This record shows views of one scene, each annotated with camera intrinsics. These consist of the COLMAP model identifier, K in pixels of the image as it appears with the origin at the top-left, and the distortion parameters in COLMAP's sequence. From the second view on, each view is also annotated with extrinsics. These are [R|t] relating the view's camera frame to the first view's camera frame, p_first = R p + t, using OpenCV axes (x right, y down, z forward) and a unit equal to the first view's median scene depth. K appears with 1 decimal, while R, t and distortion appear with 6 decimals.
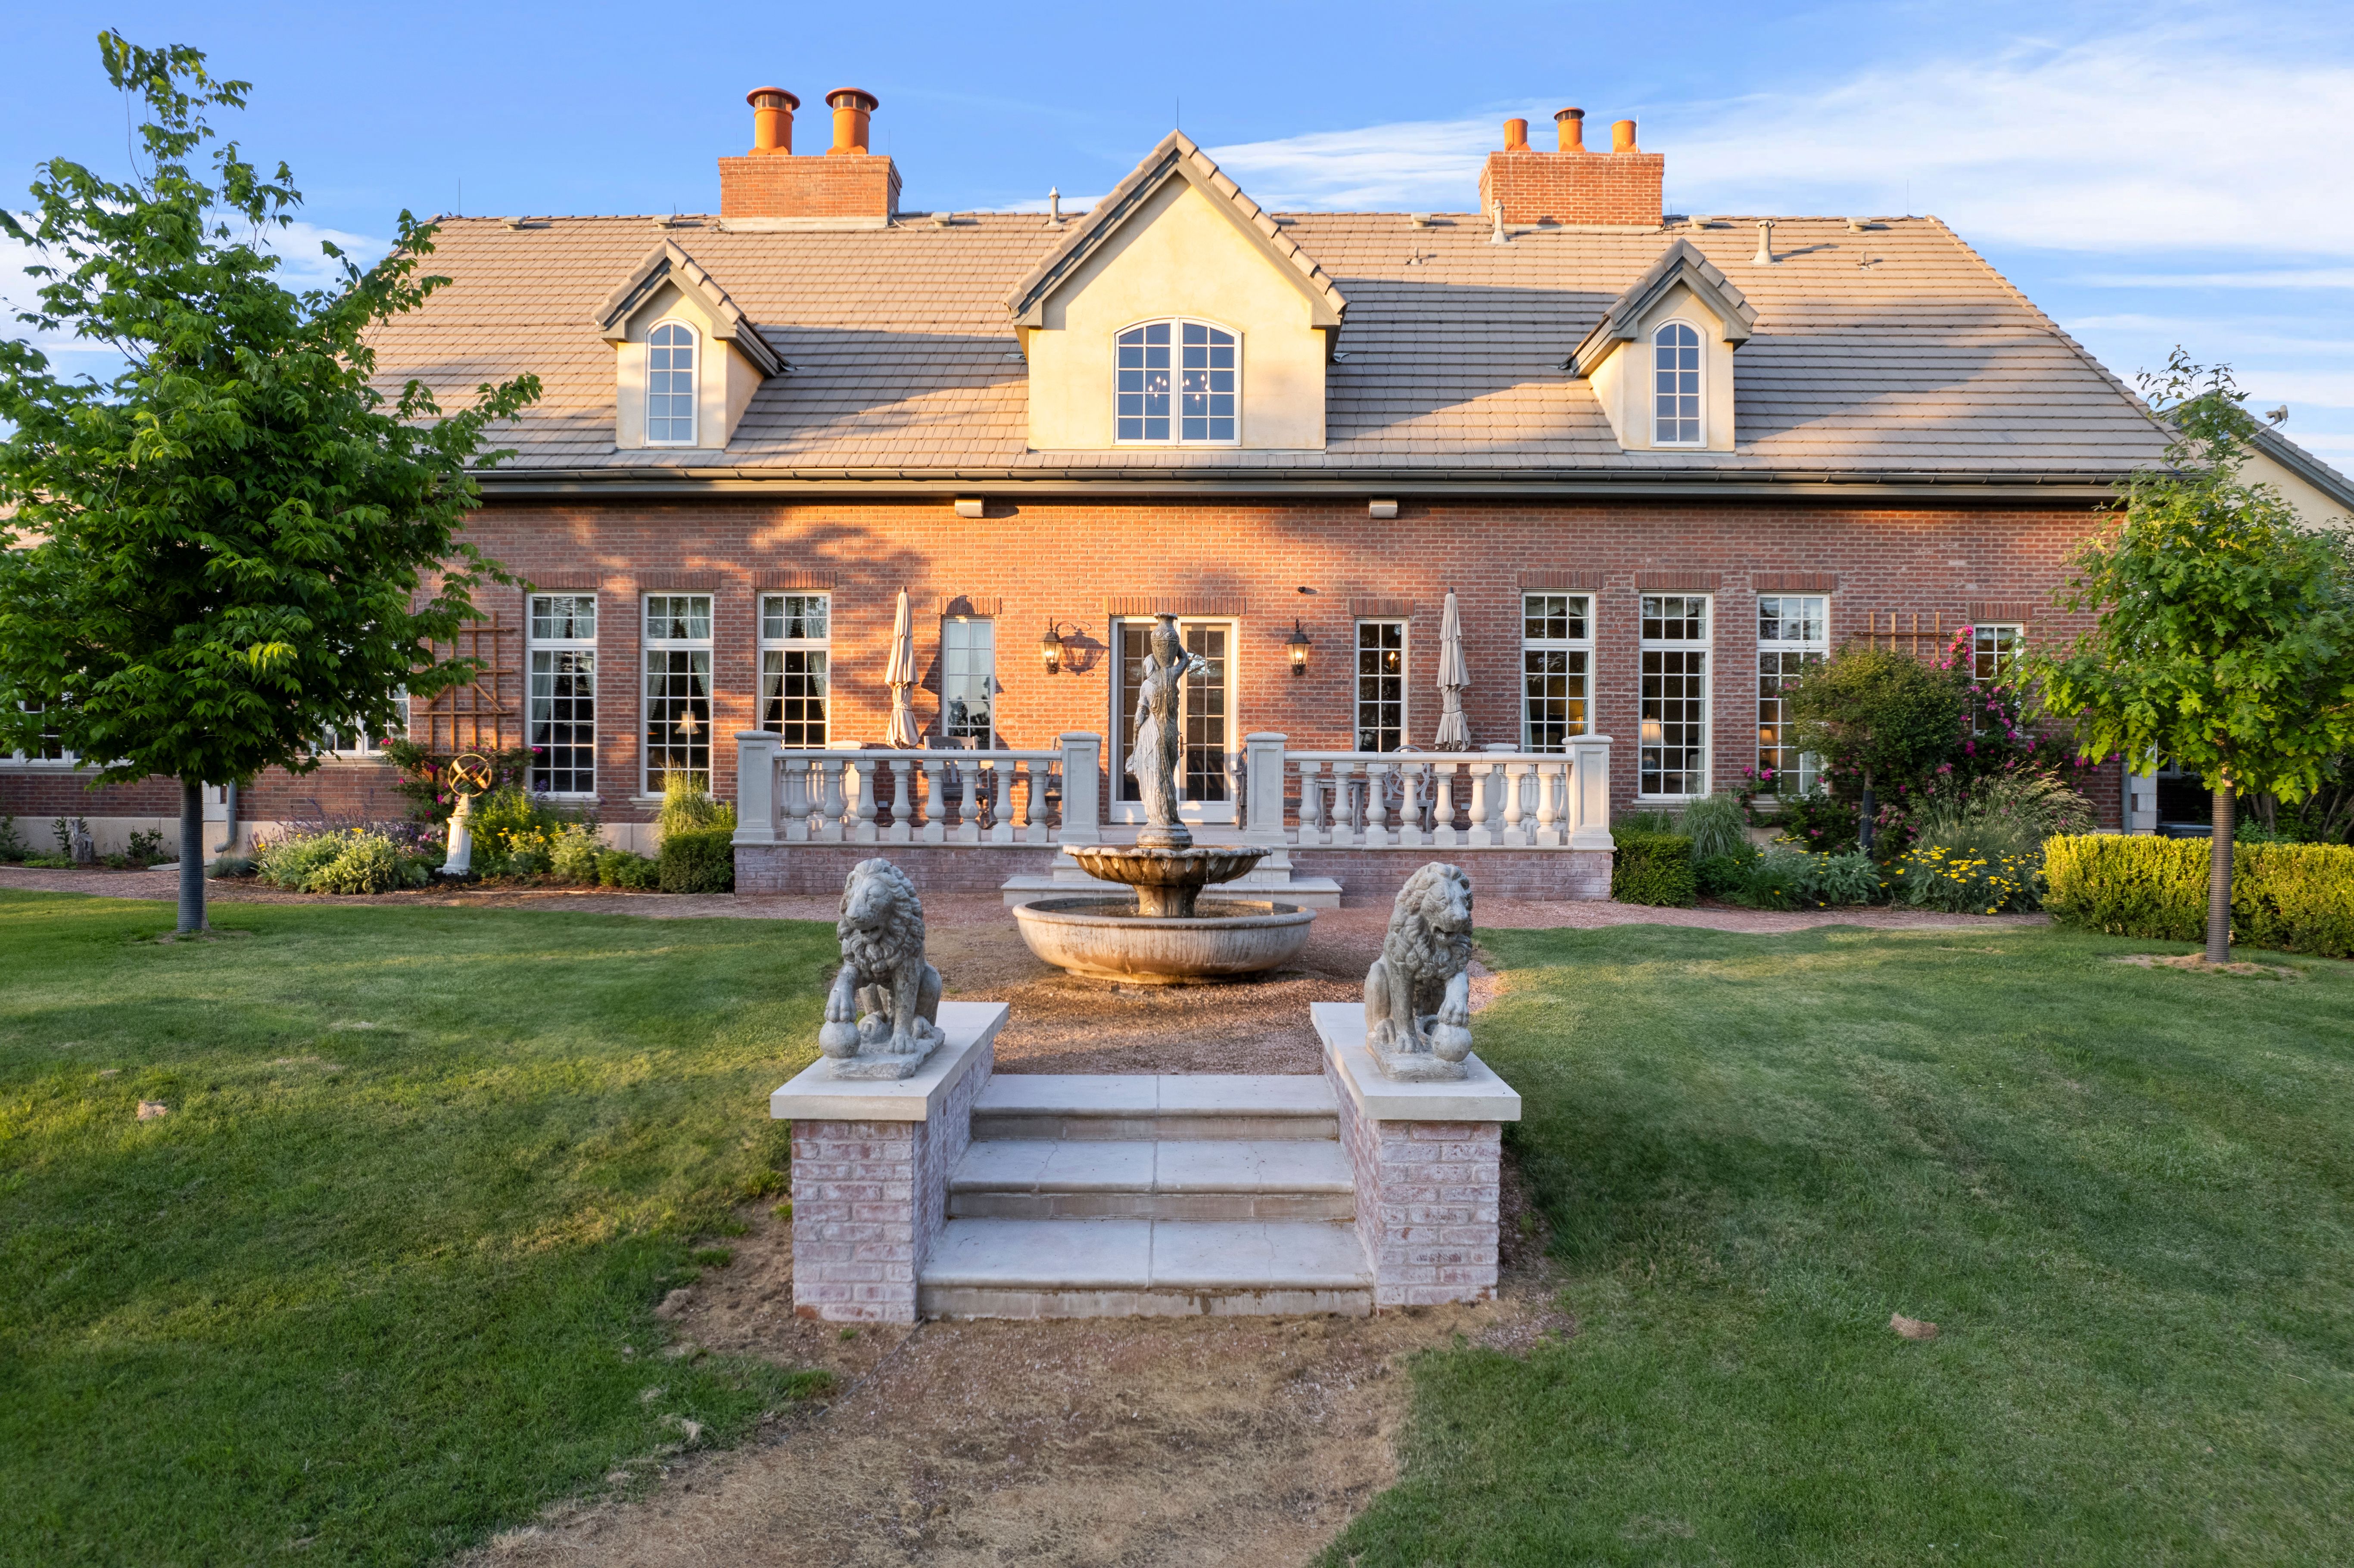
lens RADIAL K [[1519.3, 0, 1182.7], [0, 1519.3, 782.7], [0, 0, 1]] dist [-0.074837, 0.068464]
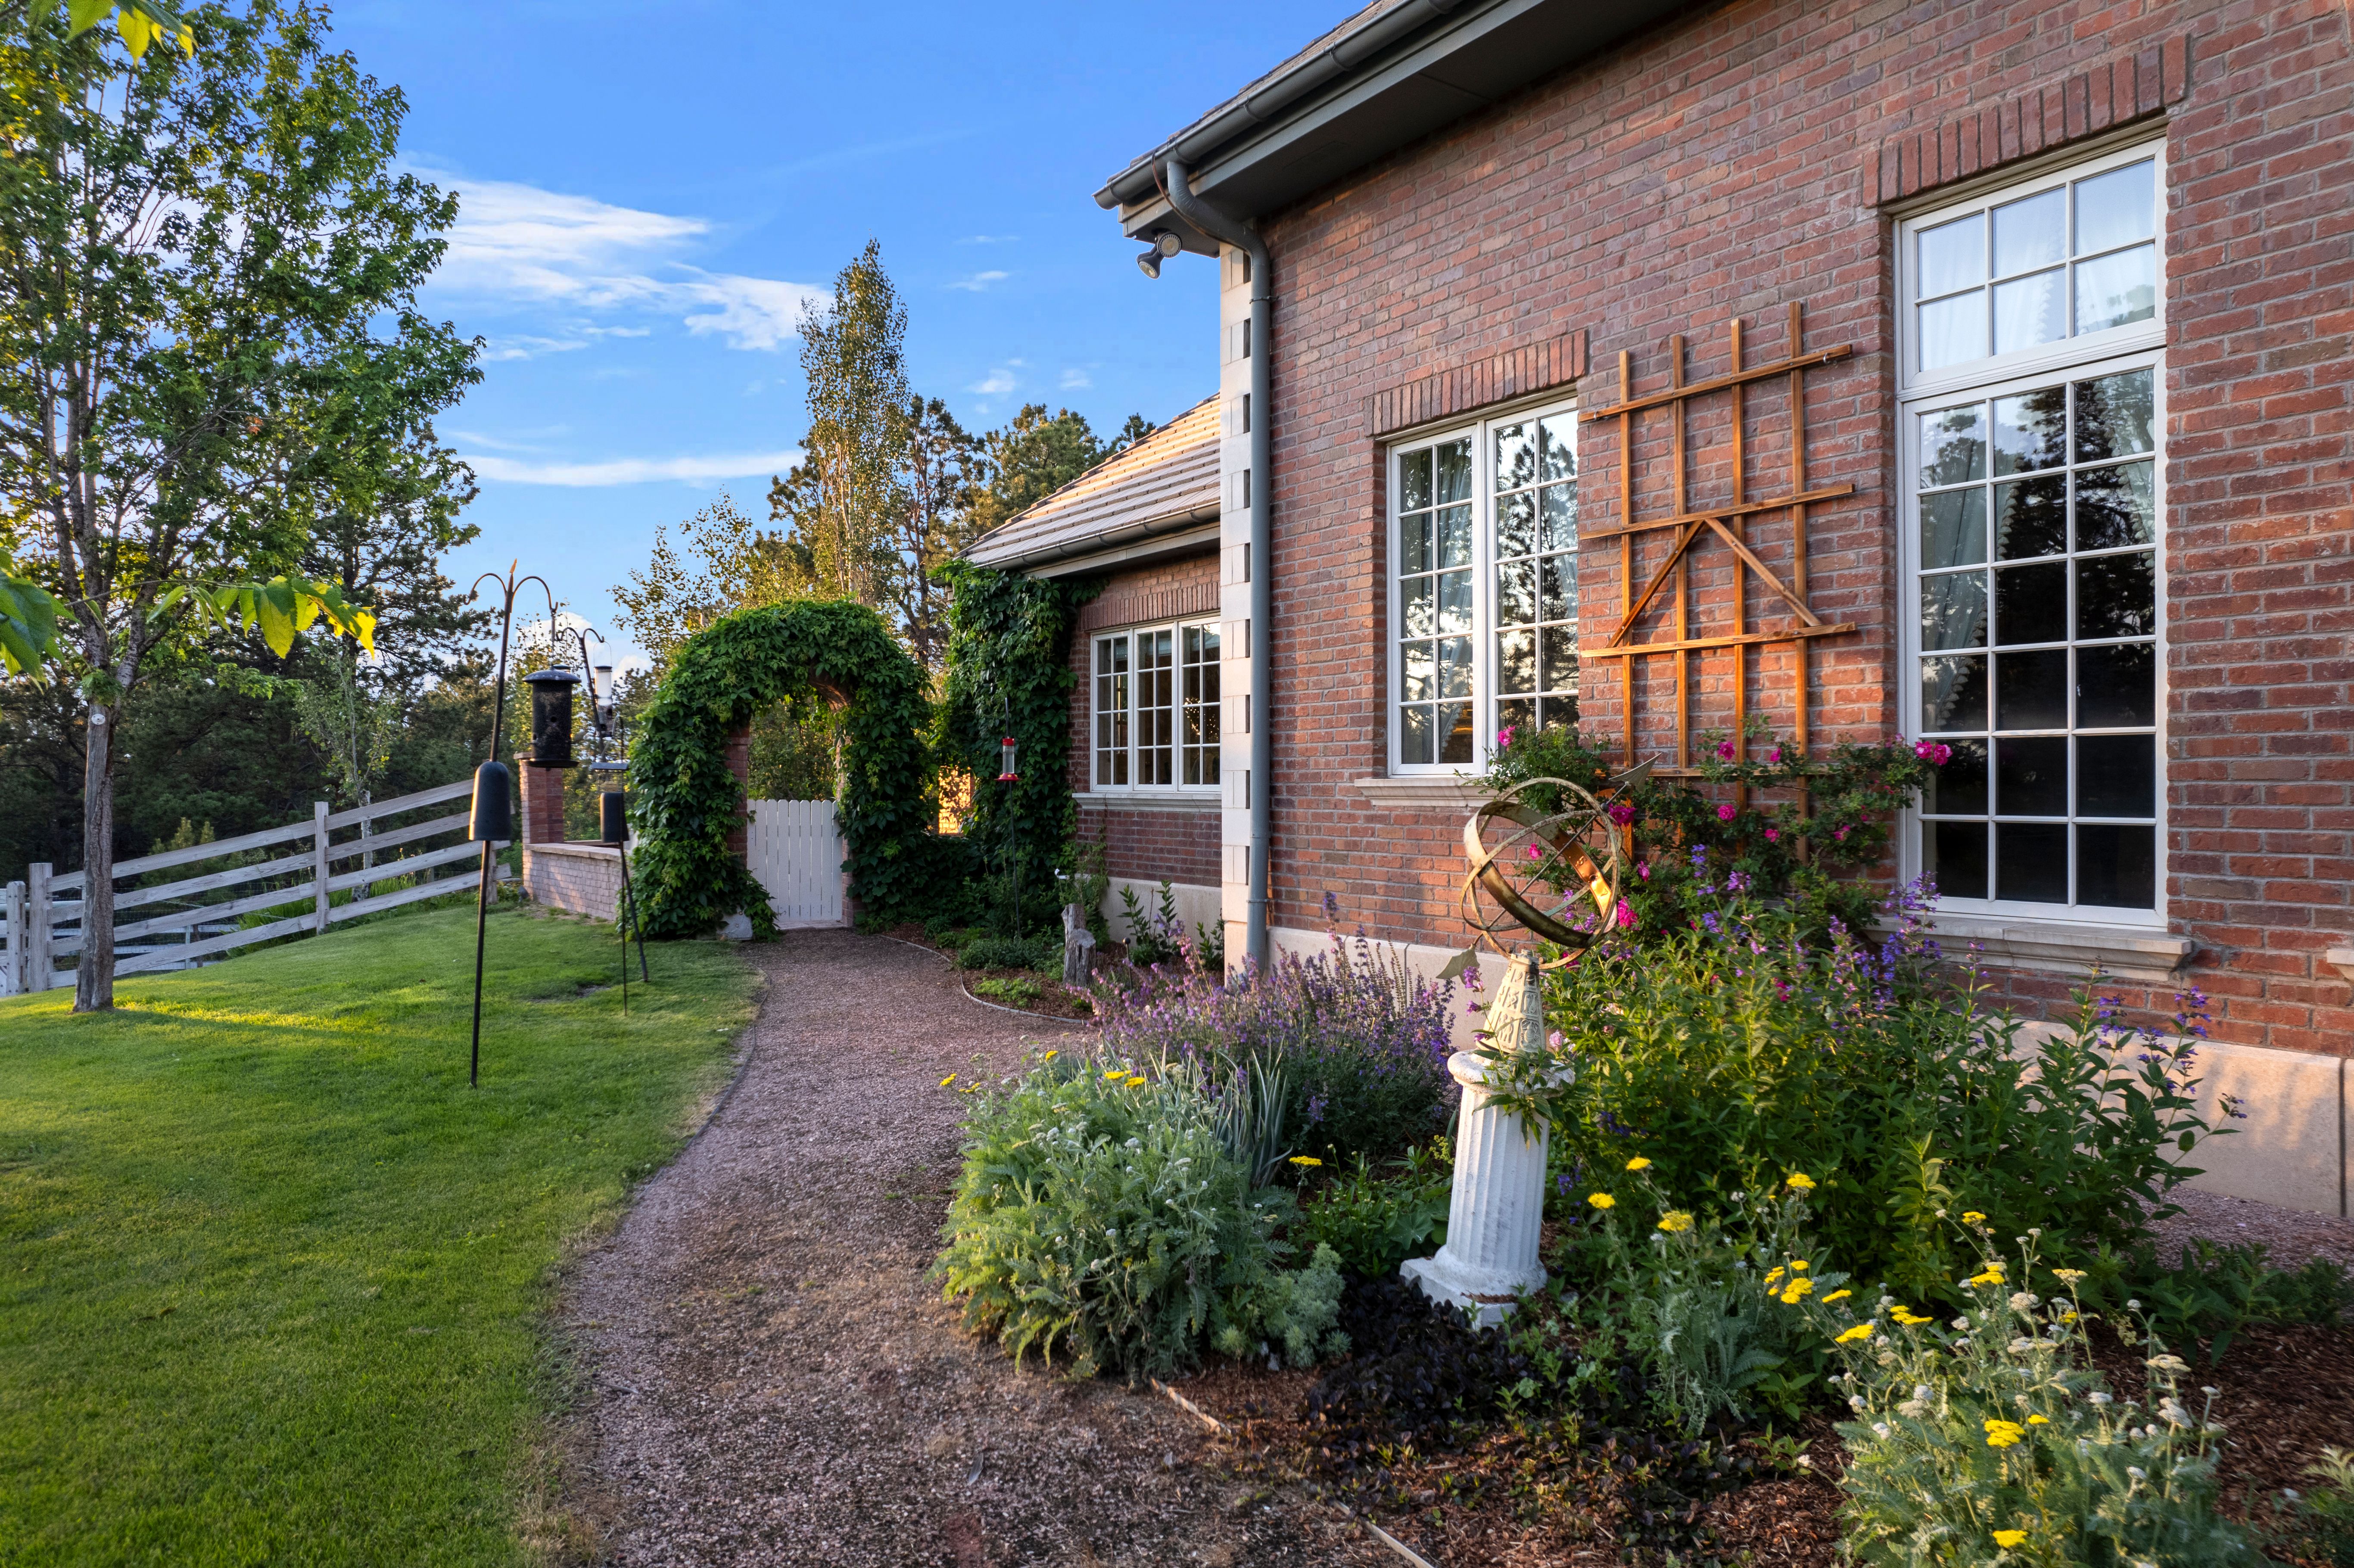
lens RADIAL K [[1519.3, 0, 1182.7], [0, 1519.3, 782.7], [0, 0, 1]] dist [-0.074837, 0.068464]
pose [[0.580234, -0.008503, -0.814406, -0.283519], [-0.003602, 0.999909, -0.013006, -0.011838], [0.814442, 0.010480, 0.580150, 0.724124]]
